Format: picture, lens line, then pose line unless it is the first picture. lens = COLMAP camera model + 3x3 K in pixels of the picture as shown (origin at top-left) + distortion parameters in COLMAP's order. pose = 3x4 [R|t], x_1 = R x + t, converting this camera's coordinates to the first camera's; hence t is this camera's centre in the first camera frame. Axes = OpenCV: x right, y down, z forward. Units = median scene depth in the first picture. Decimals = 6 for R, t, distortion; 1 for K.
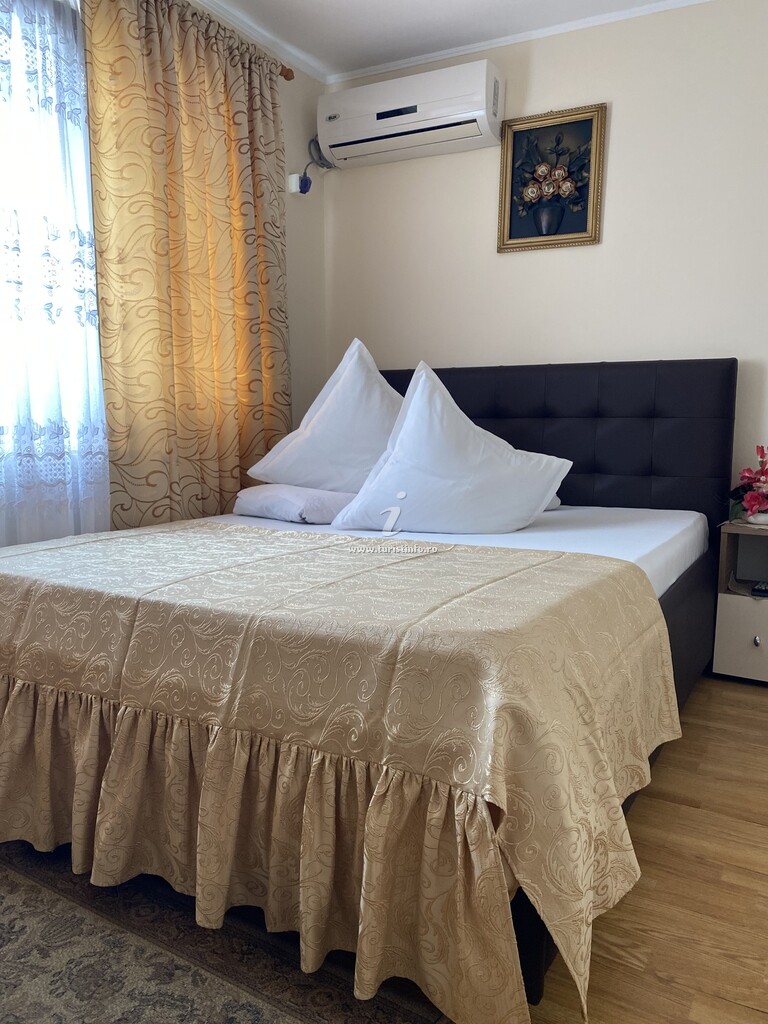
lens RADIAL K [[785.9, 0, 379.8], [0, 785.9, 510.2], [0, 0, 1]] dist [0.020710, -0.031649]
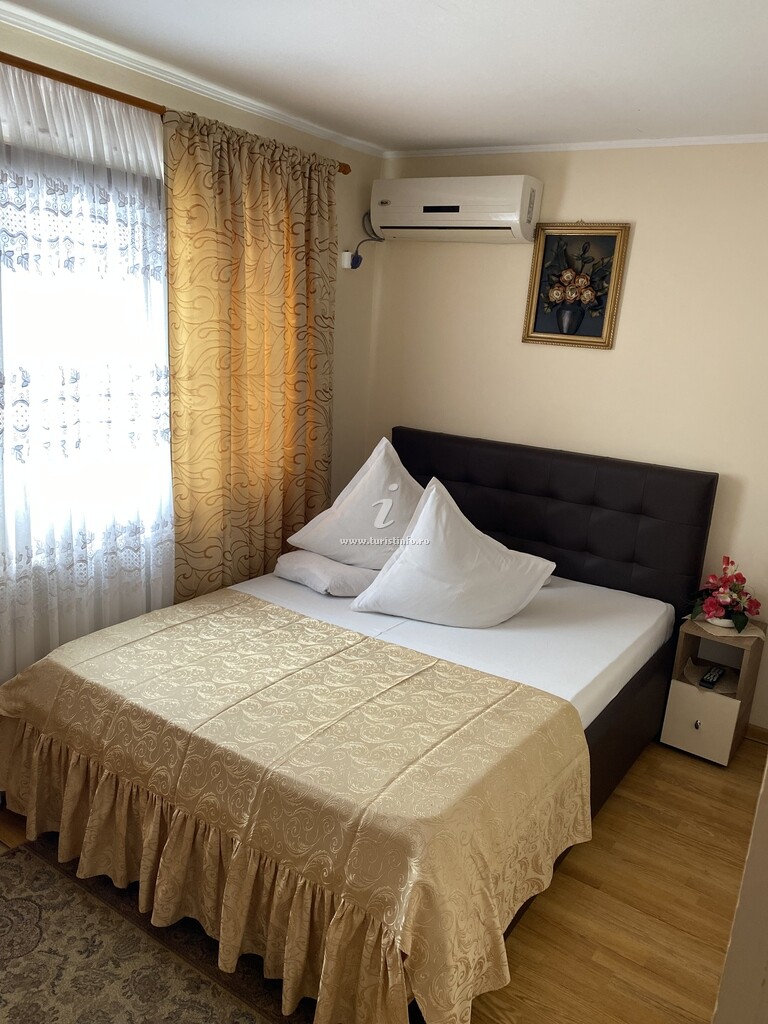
lens RADIAL K [[785.9, 0, 381.3], [0, 785.9, 508.6], [0, 0, 1]] dist [0.020710, -0.031649]
pose [[0.994645, 0.077888, -0.067928, 0.062502], [-0.068745, 0.989406, 0.127870, -0.309928], [0.077168, -0.122516, 0.989462, -0.203444]]
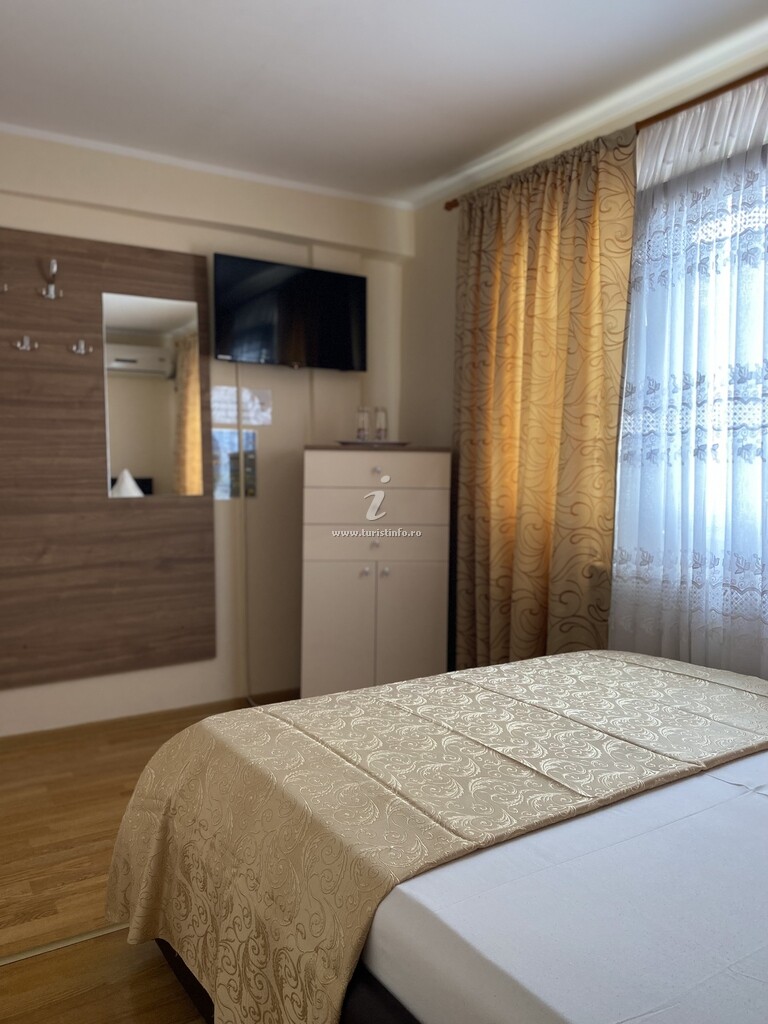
lens RADIAL K [[785.9, 0, 380.6], [0, 785.9, 514.3], [0, 0, 1]] dist [0.020710, -0.031649]
pose [[-0.453189, 0.045433, -0.890256, 0.678755], [-0.096428, 0.990341, 0.099628, -0.209048], [0.886184, 0.130996, -0.444430, 0.993749]]
